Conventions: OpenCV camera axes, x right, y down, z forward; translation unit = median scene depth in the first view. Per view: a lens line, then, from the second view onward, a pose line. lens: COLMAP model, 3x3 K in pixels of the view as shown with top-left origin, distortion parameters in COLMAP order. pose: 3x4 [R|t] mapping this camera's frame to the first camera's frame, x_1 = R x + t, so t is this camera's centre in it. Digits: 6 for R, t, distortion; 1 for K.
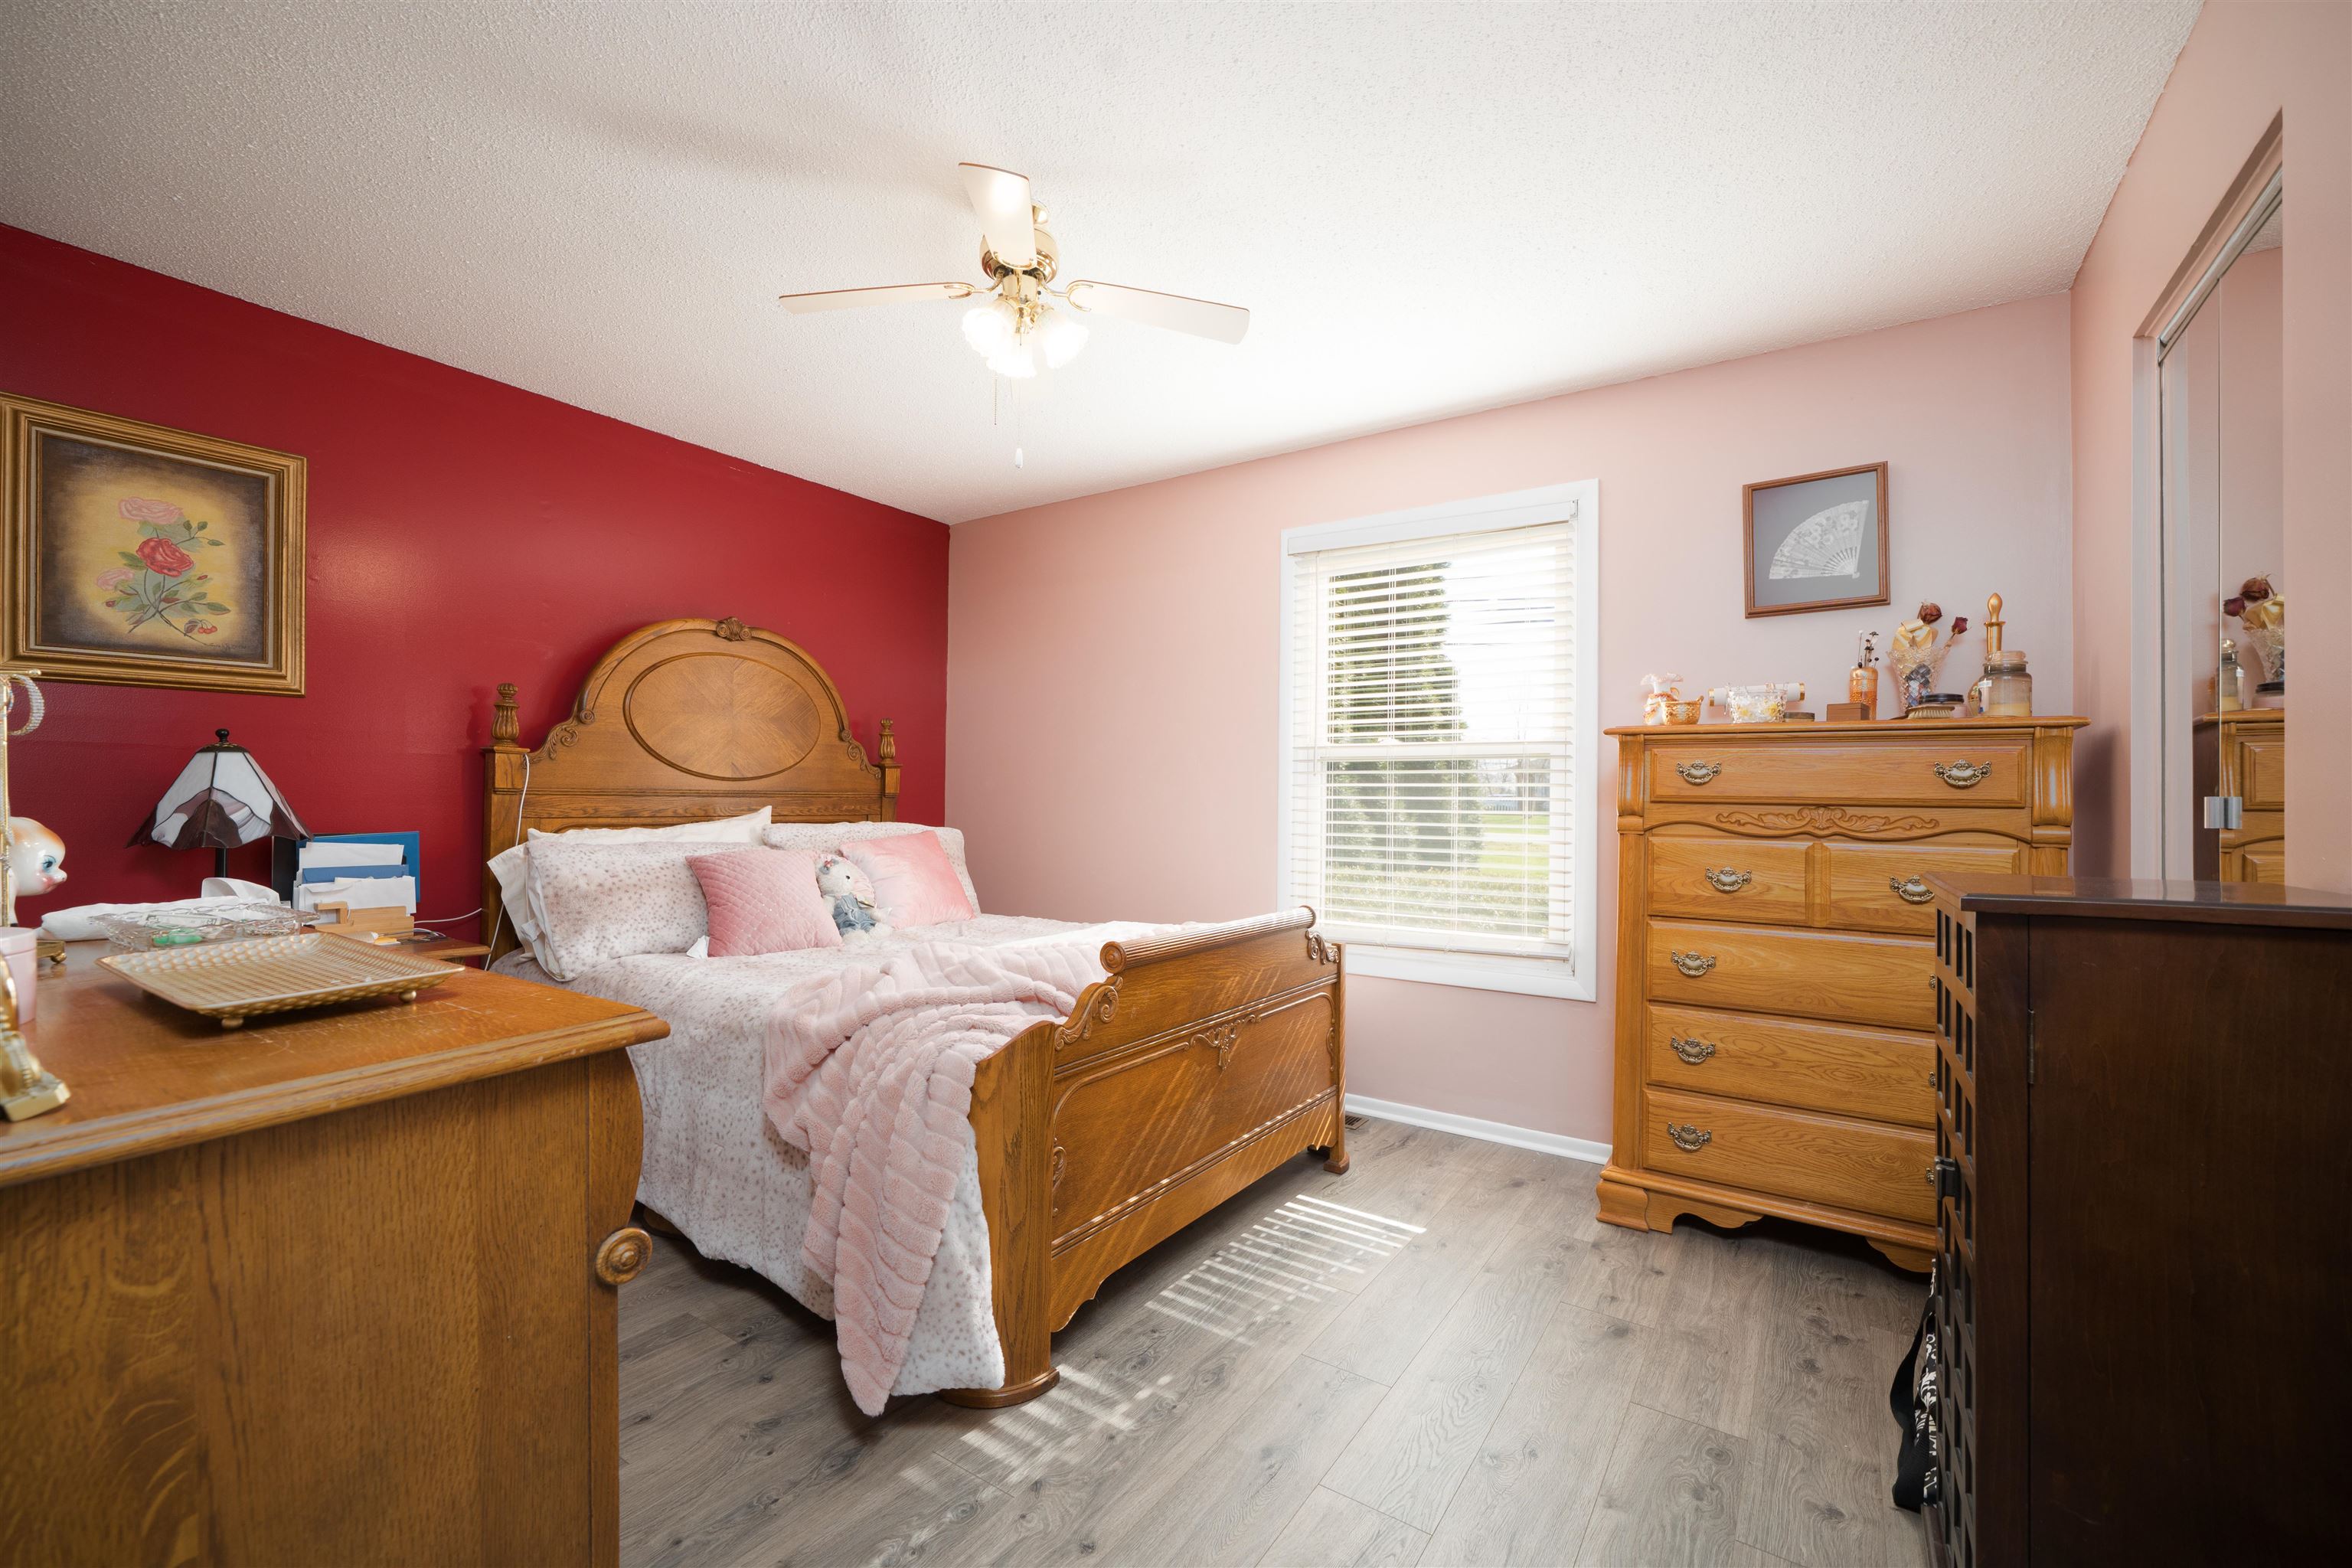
lens RADIAL K [[978.7, 0, 1179.5], [0, 978.7, 794.0], [0, 0, 1]] dist [0.003937, -0.001169]
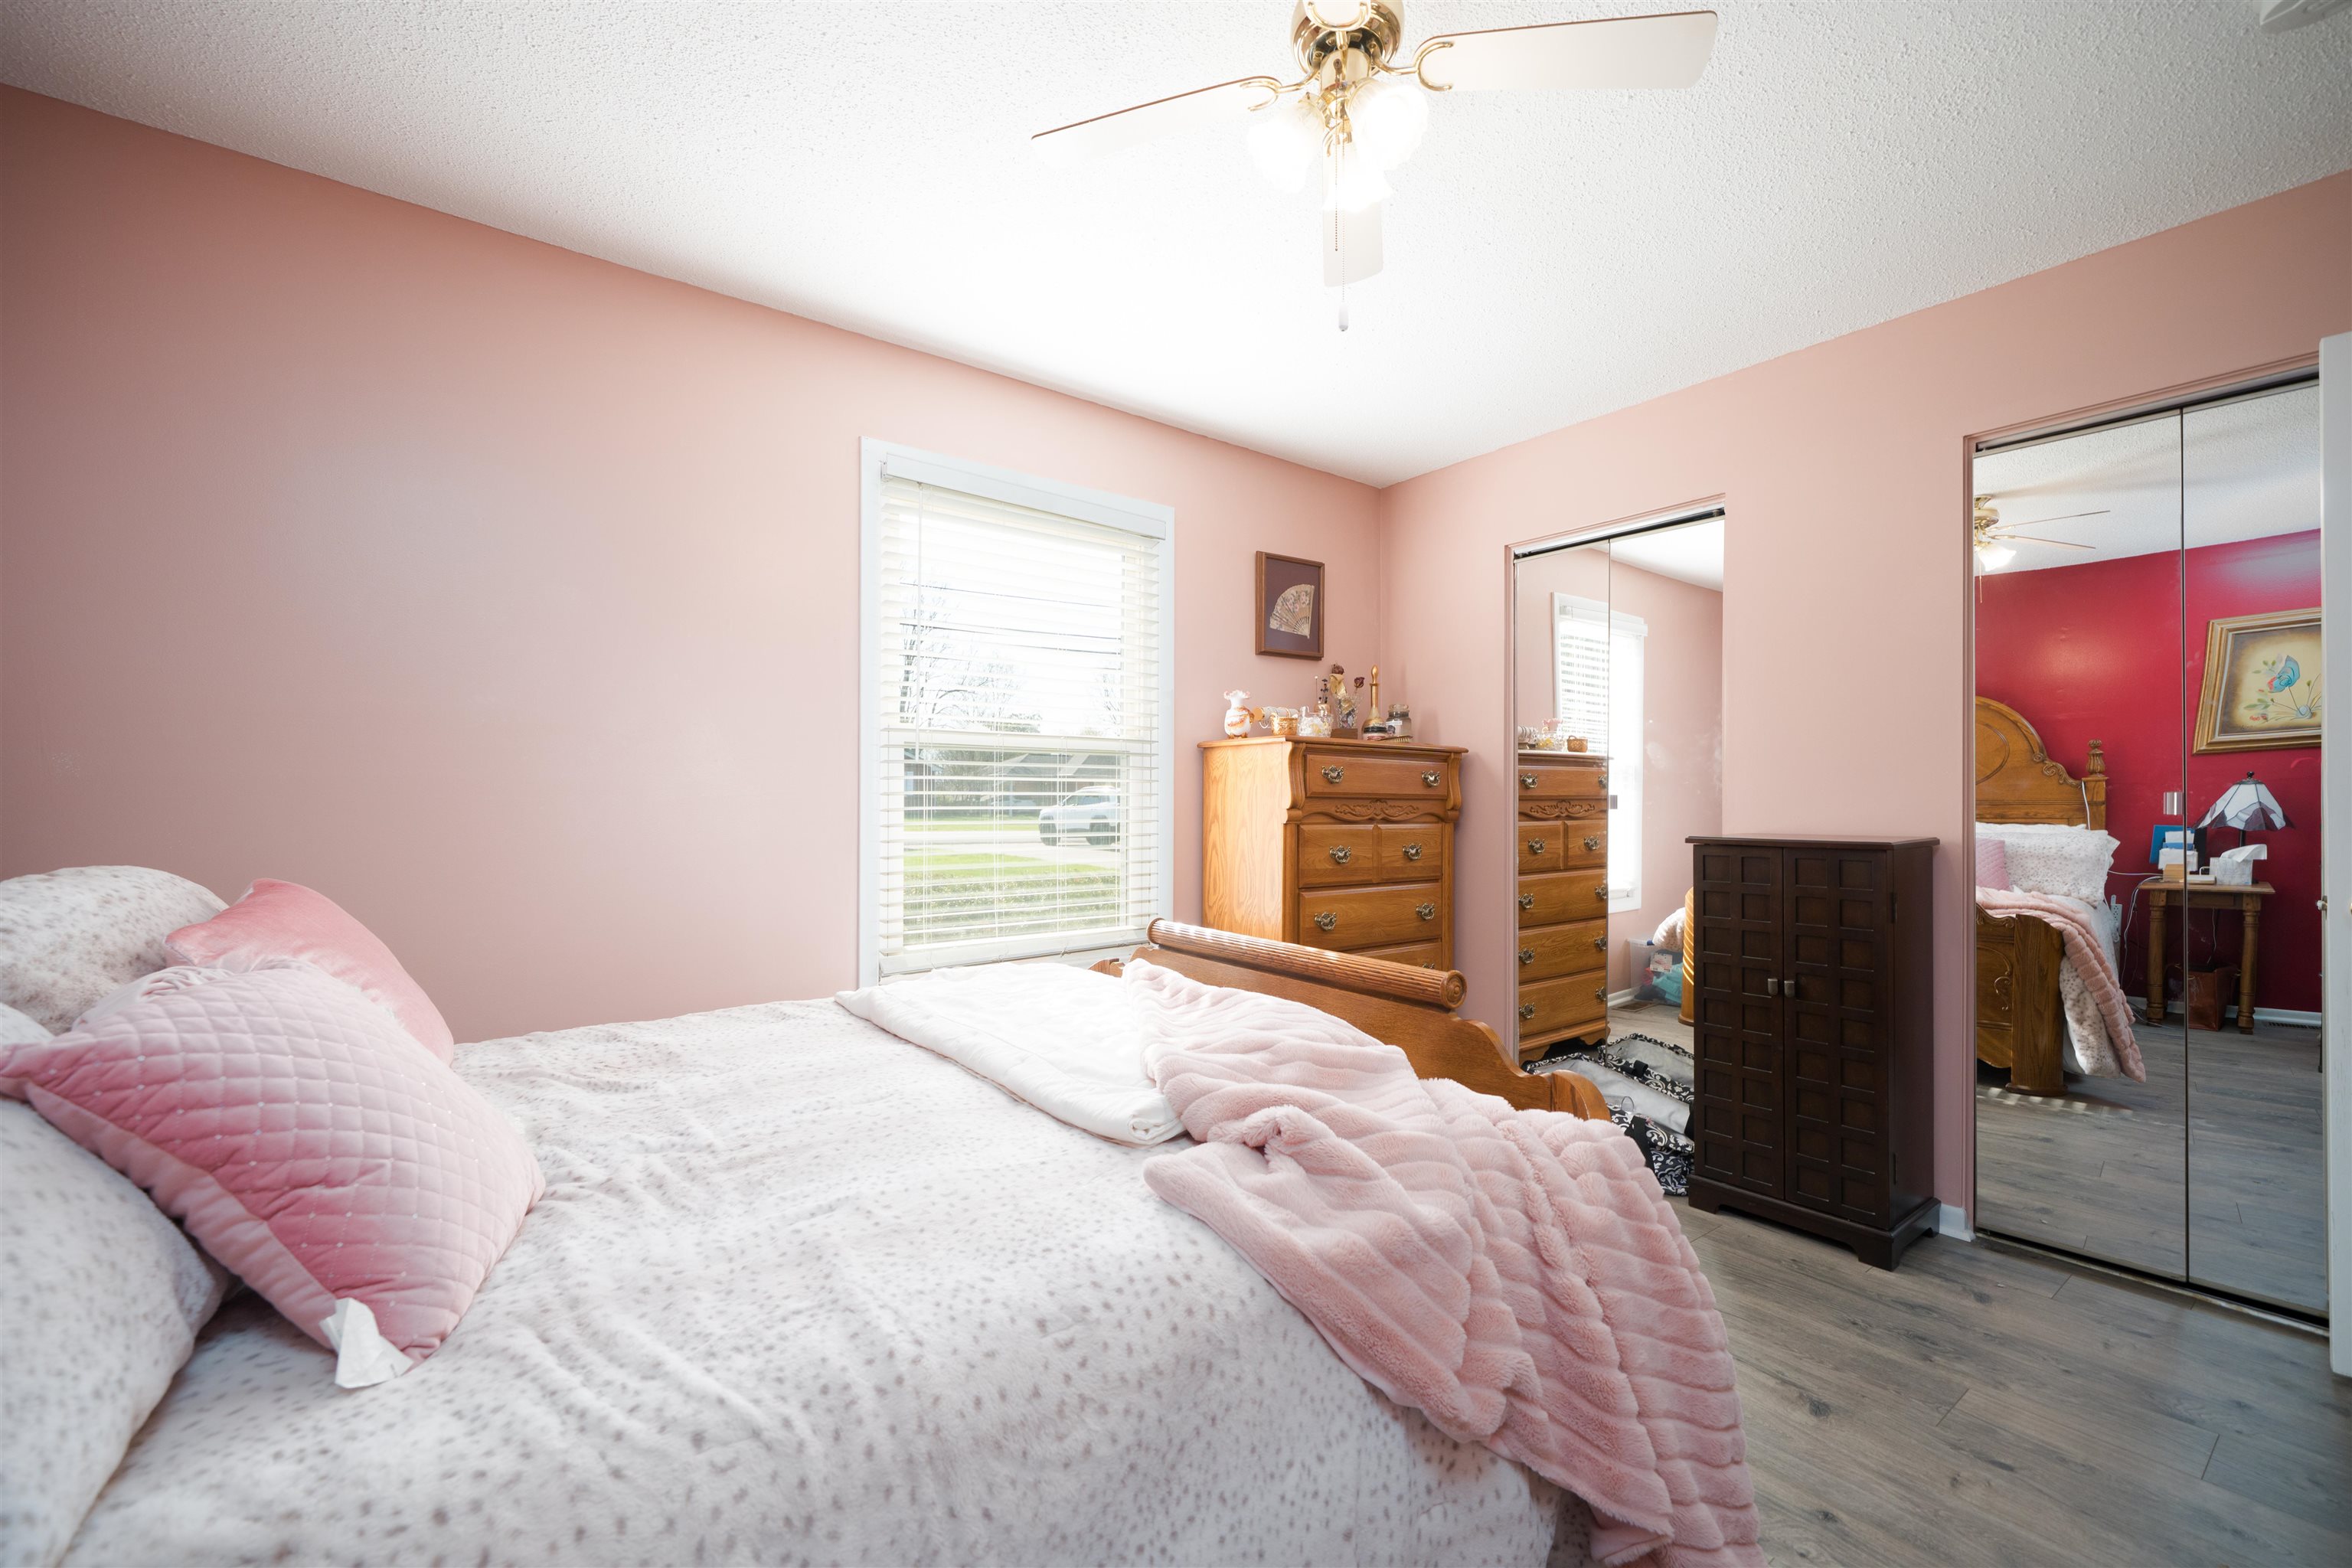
lens RADIAL K [[978.7, 0, 1180.1], [0, 978.7, 784.8], [0, 0, 1]] dist [0.003937, -0.001169]
pose [[0.317491, 0.008464, 0.948223, -0.718816], [-0.004376, 0.999963, -0.007460, 0.002459], [-0.948251, -0.001781, 0.317516, 0.728141]]
